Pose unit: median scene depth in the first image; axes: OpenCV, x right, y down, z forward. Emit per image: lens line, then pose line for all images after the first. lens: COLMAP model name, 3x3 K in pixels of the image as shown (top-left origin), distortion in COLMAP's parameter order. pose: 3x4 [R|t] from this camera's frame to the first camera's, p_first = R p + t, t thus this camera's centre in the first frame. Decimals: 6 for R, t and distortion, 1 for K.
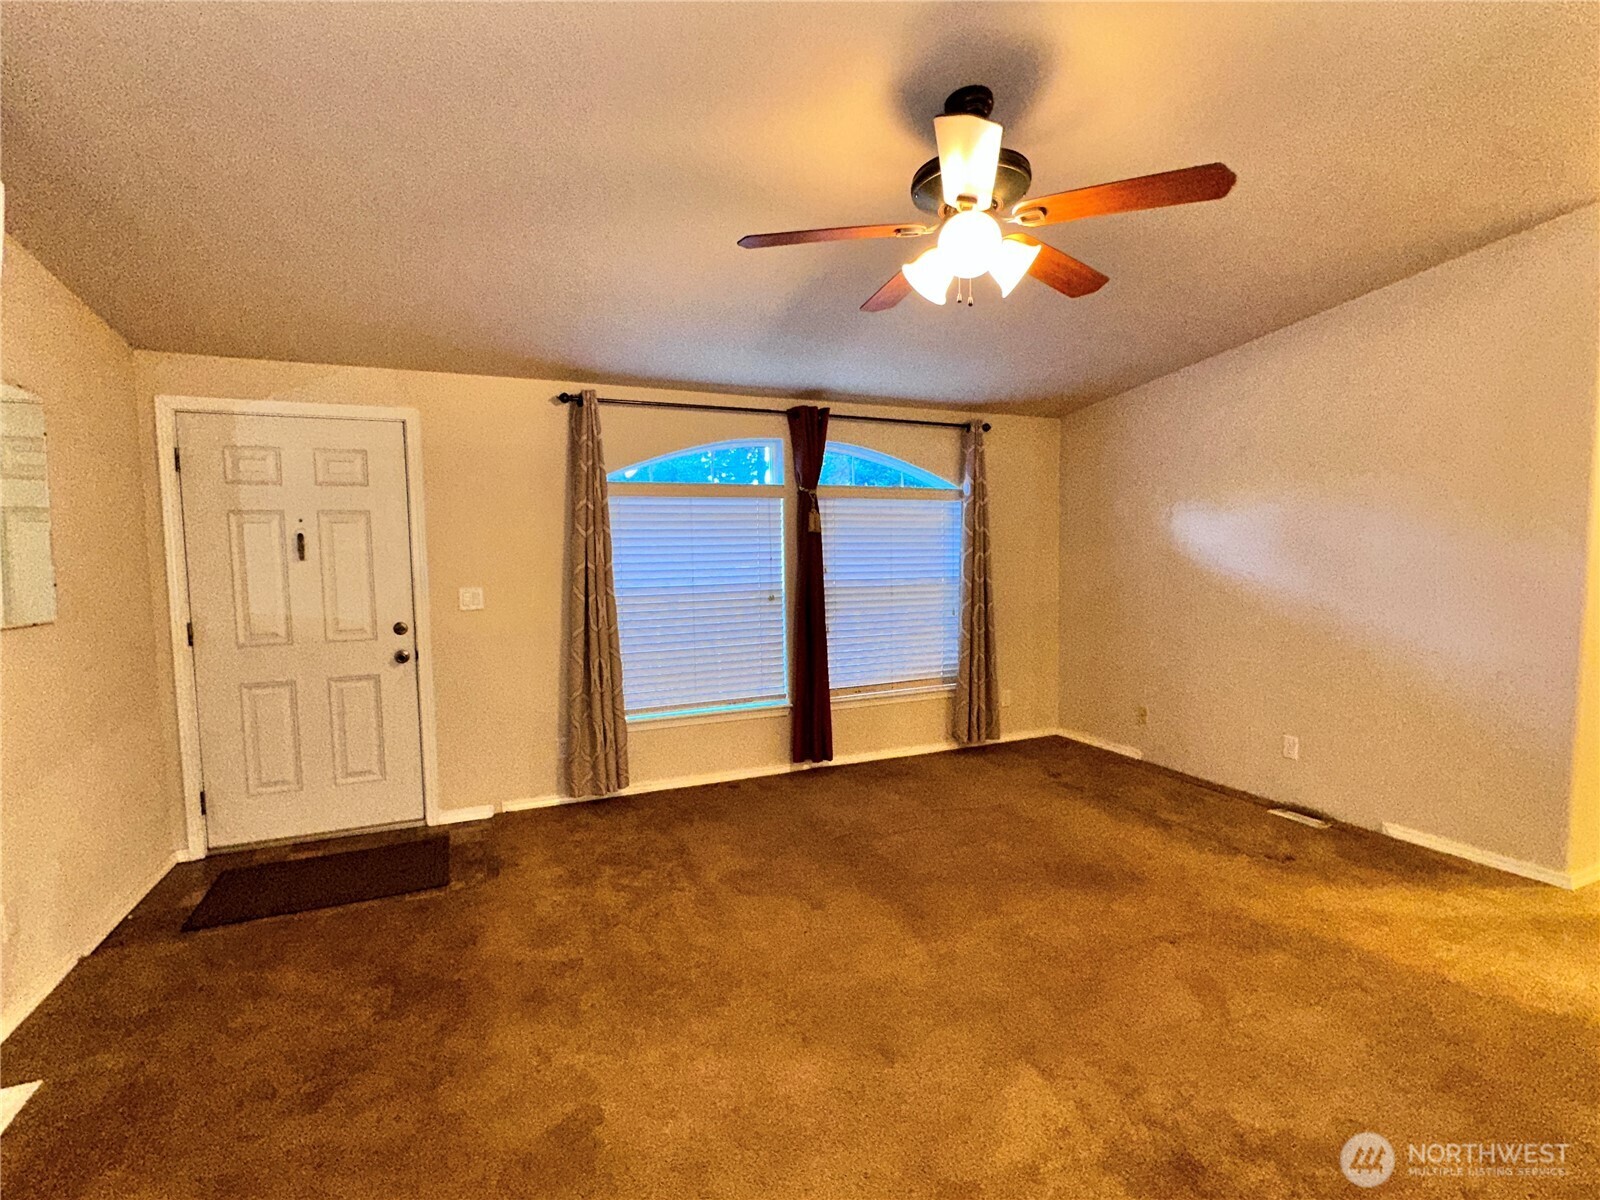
lens RADIAL K [[757.4, 0, 800.0], [0, 757.4, 600.0], [0, 0, 1]] dist [-0.000862, 0.000361]
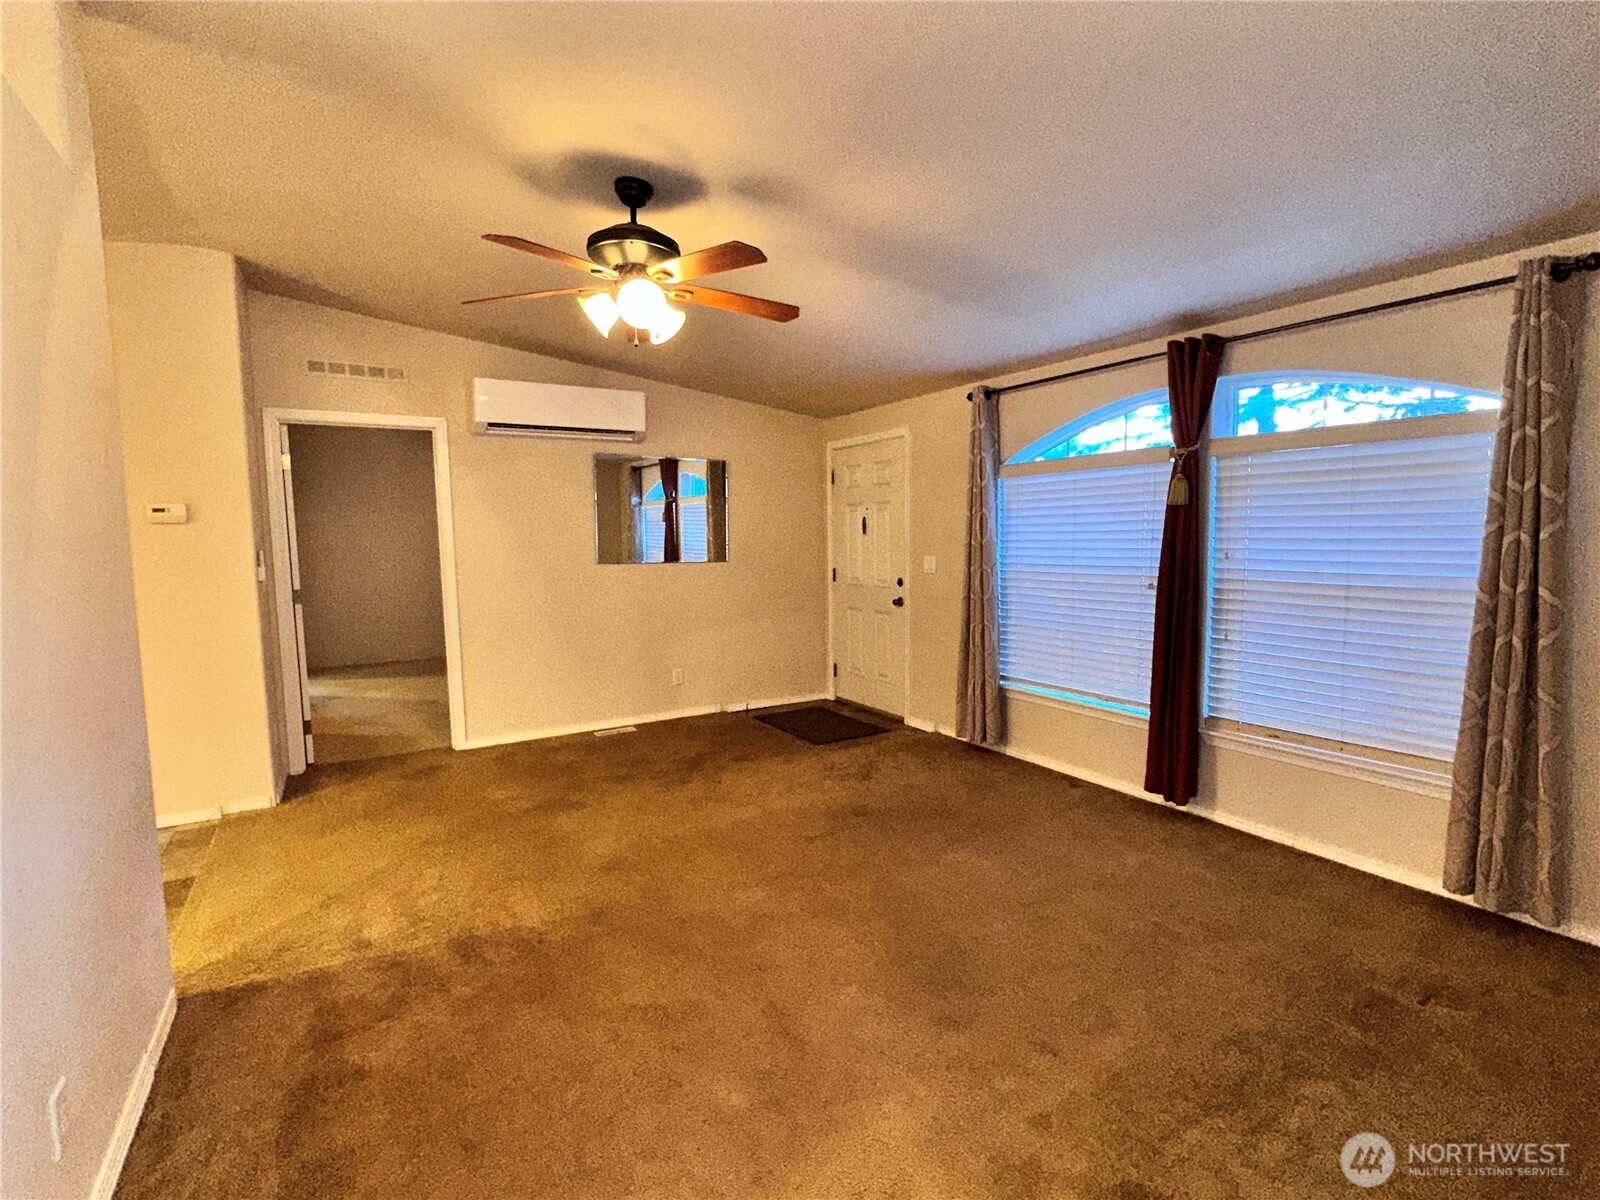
lens RADIAL K [[757.4, 0, 800.0], [0, 757.4, 600.0], [0, 0, 1]] dist [-0.000862, 0.000361]
pose [[0.140239, 0.101509, -0.984901, 0.797916], [-0.053385, 0.994059, 0.094851, -0.050022], [0.988677, 0.039278, 0.144825, 0.560987]]
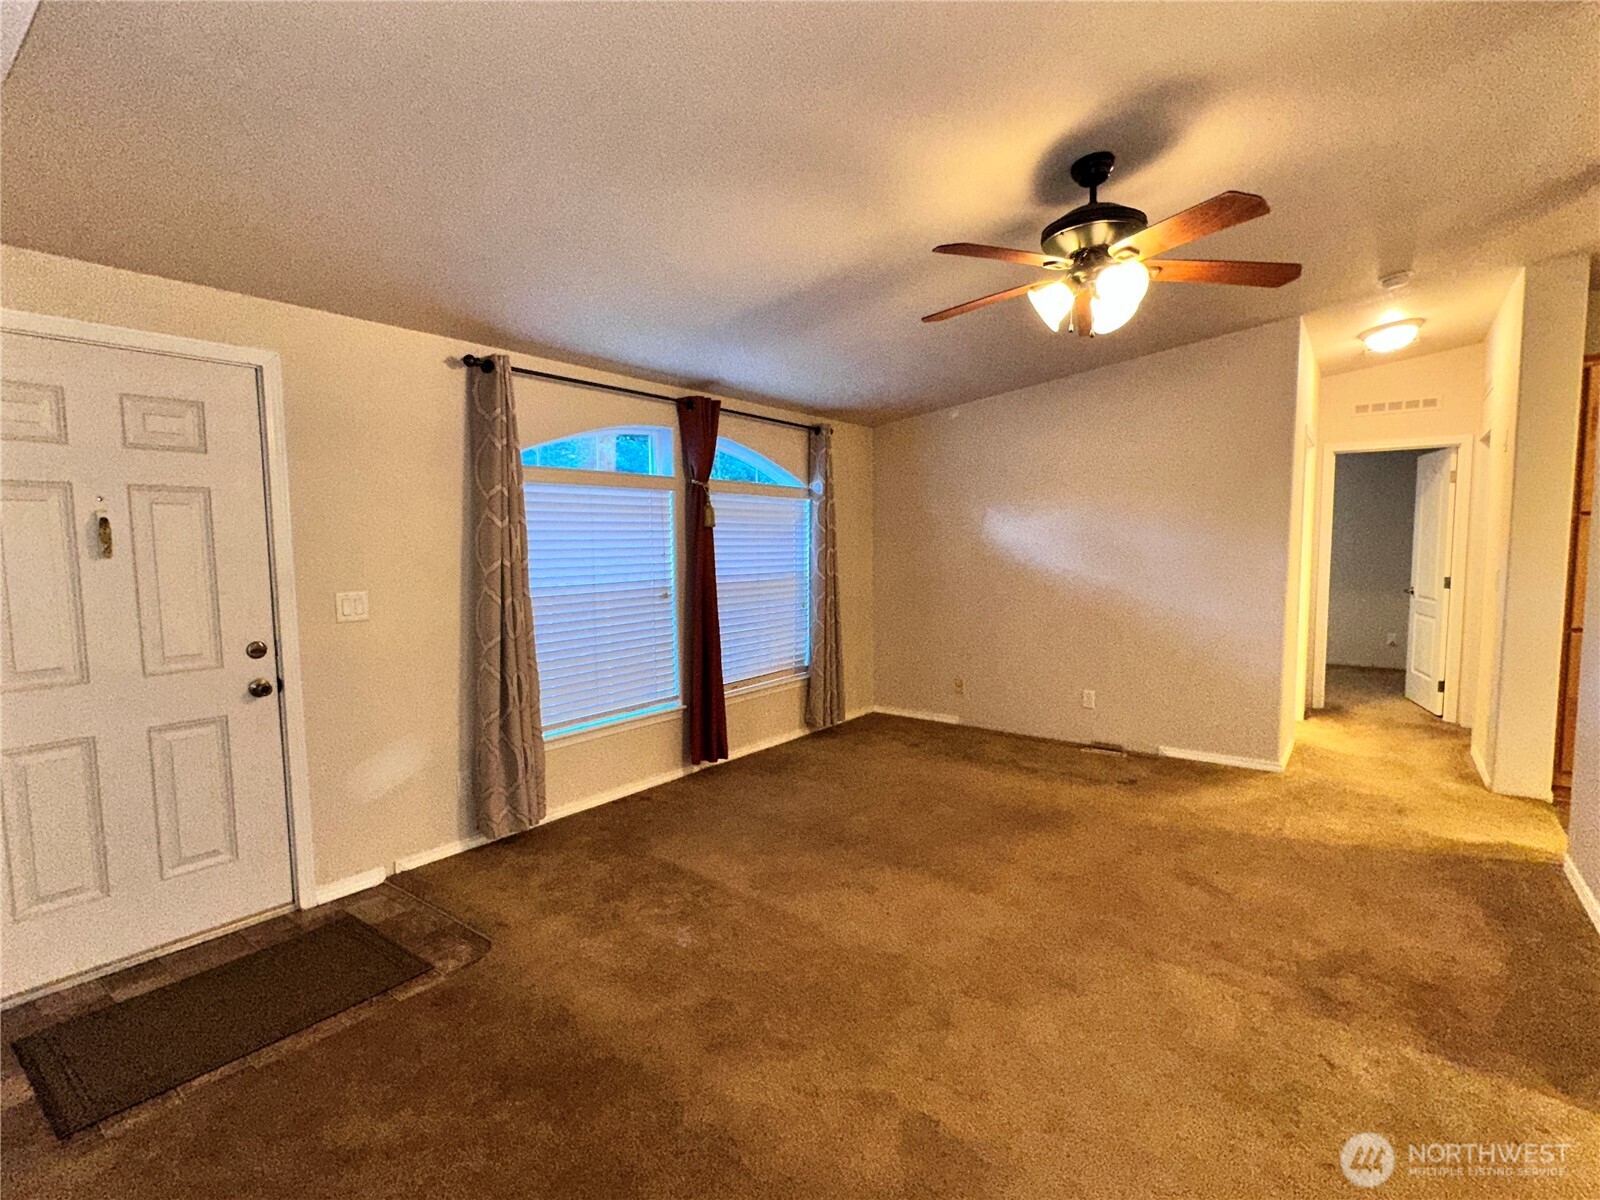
lens RADIAL K [[762.4, 0, 800.0], [0, 762.4, 600.0], [0, 0, 1]] dist [0.001435, 0.000691]
pose [[0.874315, -0.029196, 0.484480, -0.393046], [0.025437, 0.999574, 0.014333, -0.007339], [-0.484692, -0.000208, 0.874685, 0.091320]]
